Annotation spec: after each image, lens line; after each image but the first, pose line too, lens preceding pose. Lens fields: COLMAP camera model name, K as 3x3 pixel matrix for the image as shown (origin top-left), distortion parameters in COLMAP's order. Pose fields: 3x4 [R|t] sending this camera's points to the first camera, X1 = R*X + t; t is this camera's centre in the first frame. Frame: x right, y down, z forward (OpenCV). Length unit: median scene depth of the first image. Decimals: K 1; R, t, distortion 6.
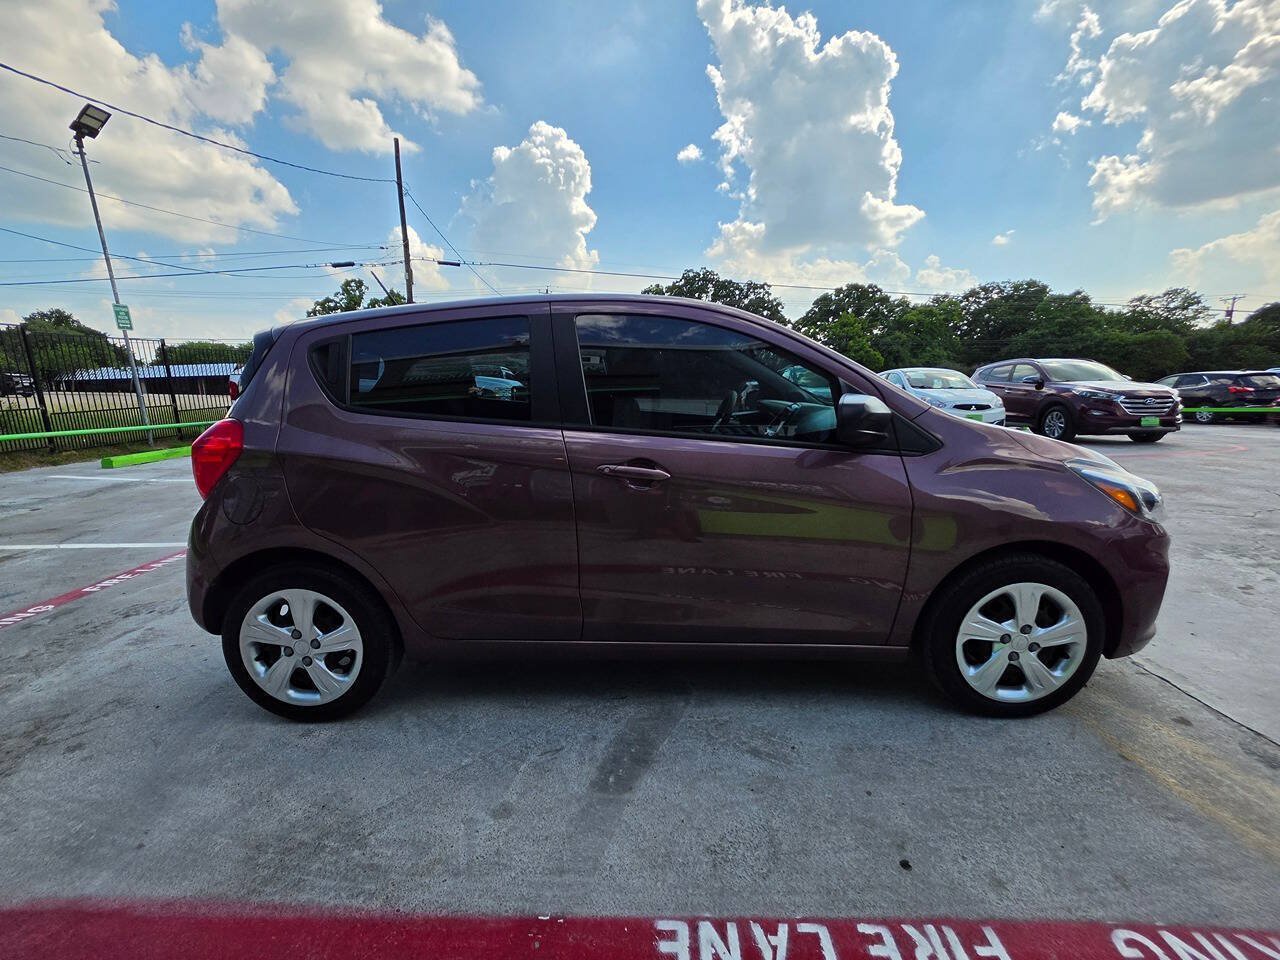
lens RADIAL K [[548.7, 0, 636.9], [0, 548.7, 485.6], [0, 0, 1]] dist [-0.002703, 0.000175]
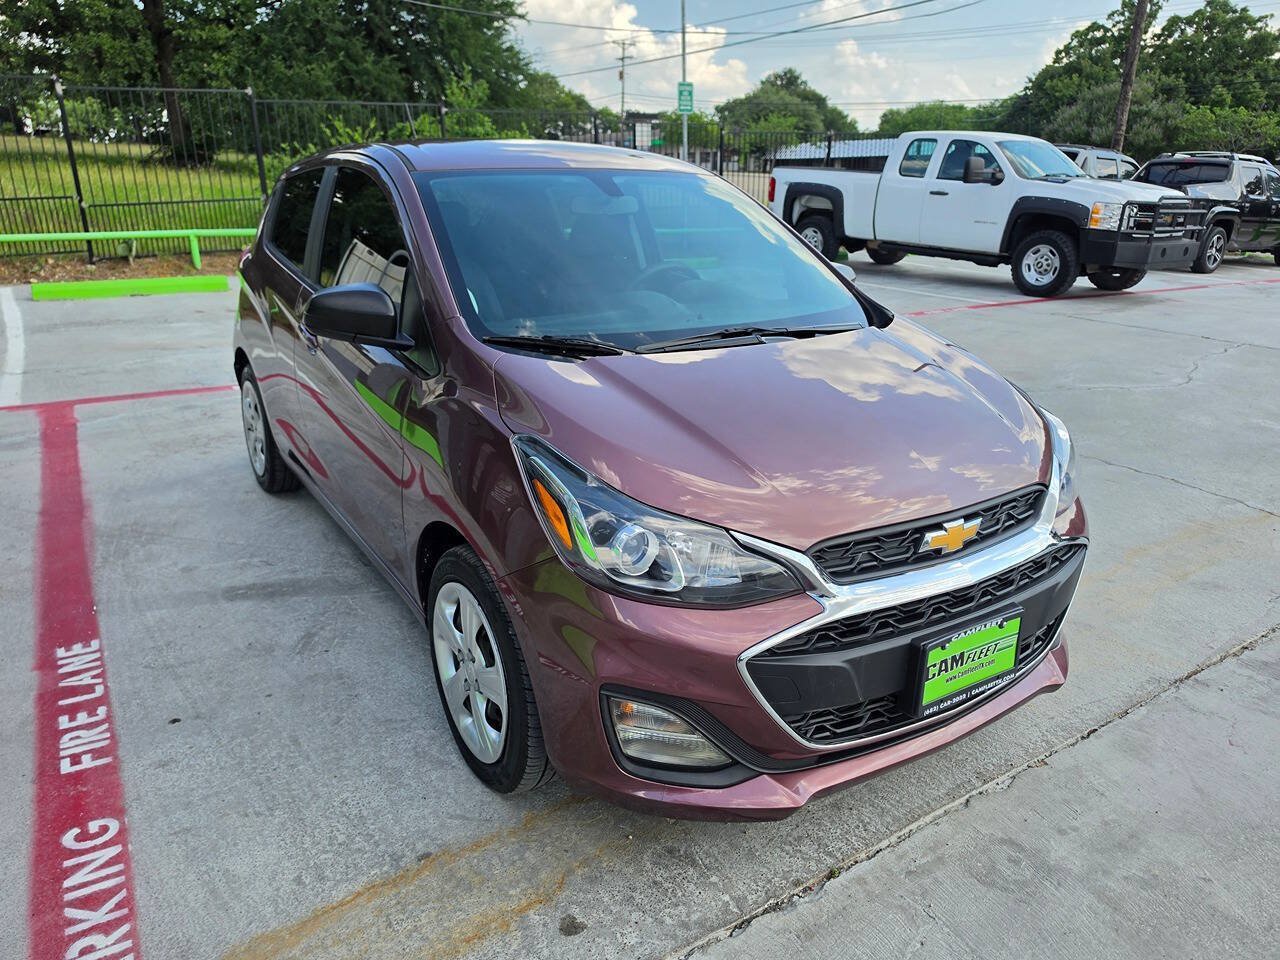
lens RADIAL K [[888.1, 0, 635.0], [0, 888.1, 494.9], [0, 0, 1]] dist [0.002973, -0.009467]
pose [[0.562395, 0.306557, -0.767941, 1.503423], [-0.173881, 0.951814, 0.252618, -0.234136], [0.808379, -0.008540, 0.588600, 0.471101]]
